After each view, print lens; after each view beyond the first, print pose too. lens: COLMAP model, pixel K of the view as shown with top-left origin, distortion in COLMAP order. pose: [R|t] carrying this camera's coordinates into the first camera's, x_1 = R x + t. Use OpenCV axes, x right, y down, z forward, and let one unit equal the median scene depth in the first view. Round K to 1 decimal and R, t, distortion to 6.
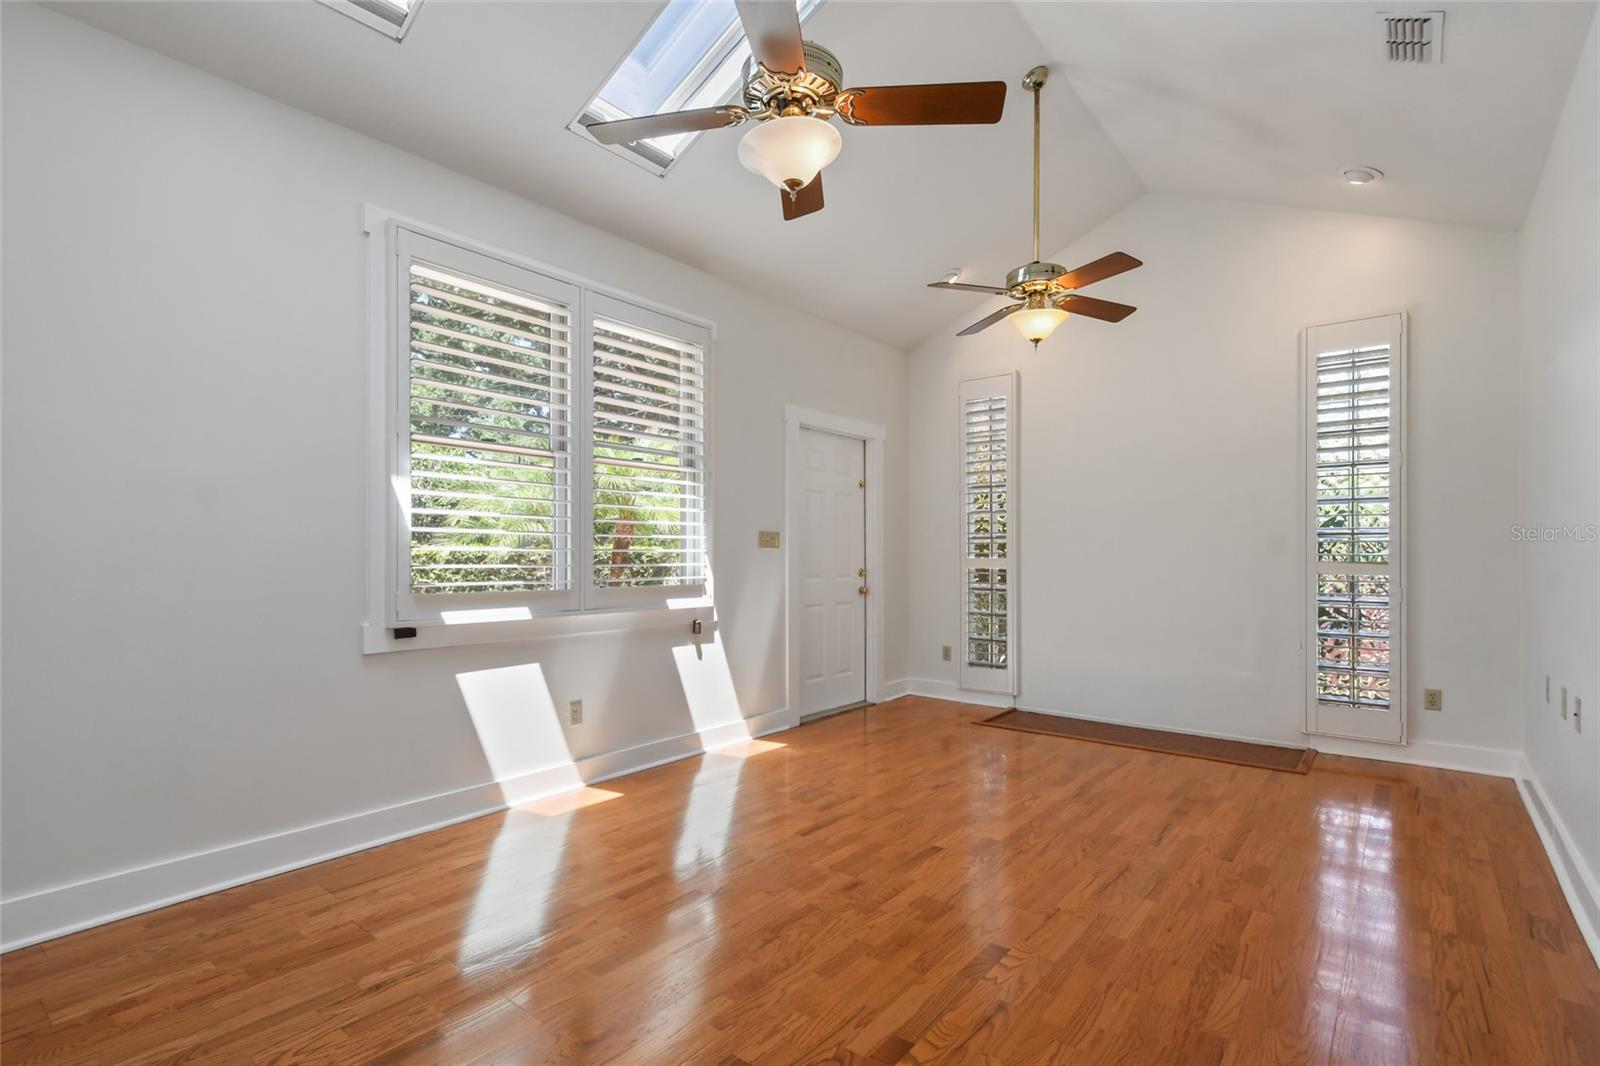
lens RADIAL K [[743.0, 0, 803.1], [0, 743.0, 556.2], [0, 0, 1]] dist [-0.001799, -0.000077]
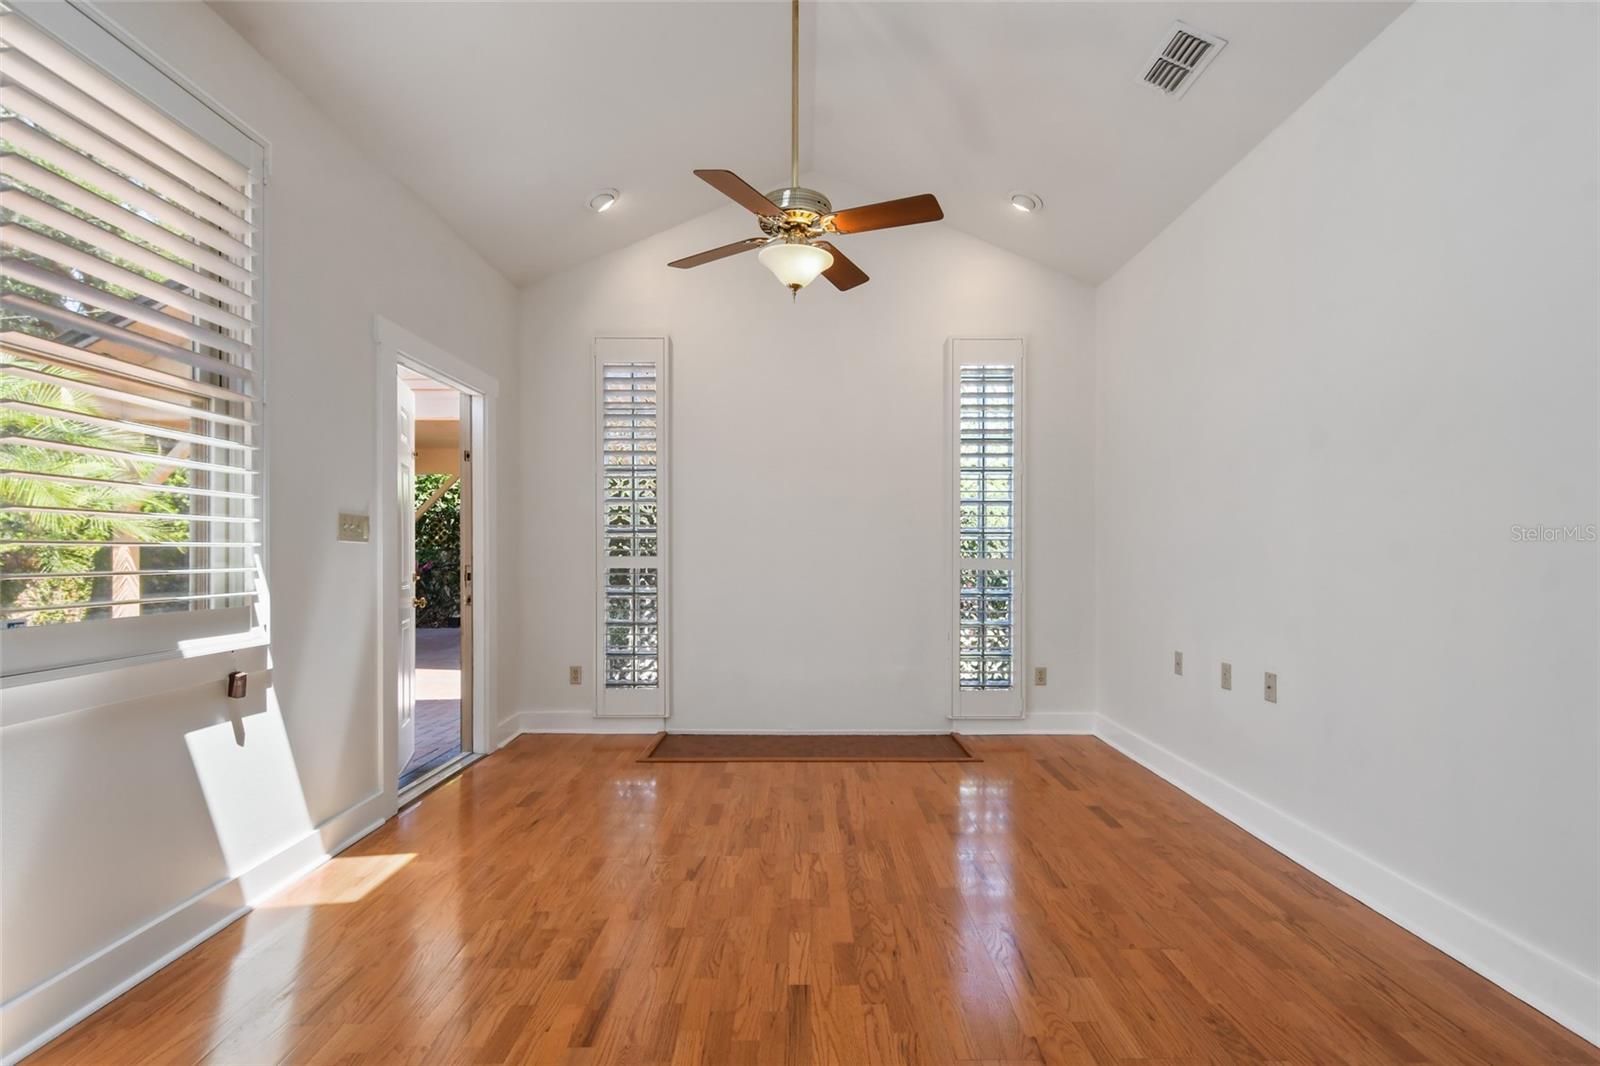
lens RADIAL K [[732.8, 0, 796.9], [0, 732.8, 554.5], [0, 0, 1]] dist [0.013681, 0.000142]
pose [[0.777391, -0.002715, 0.629012, -0.163770], [0.001390, 0.999996, 0.002598, -0.001122], [-0.629016, -0.001145, 0.777391, 0.329161]]
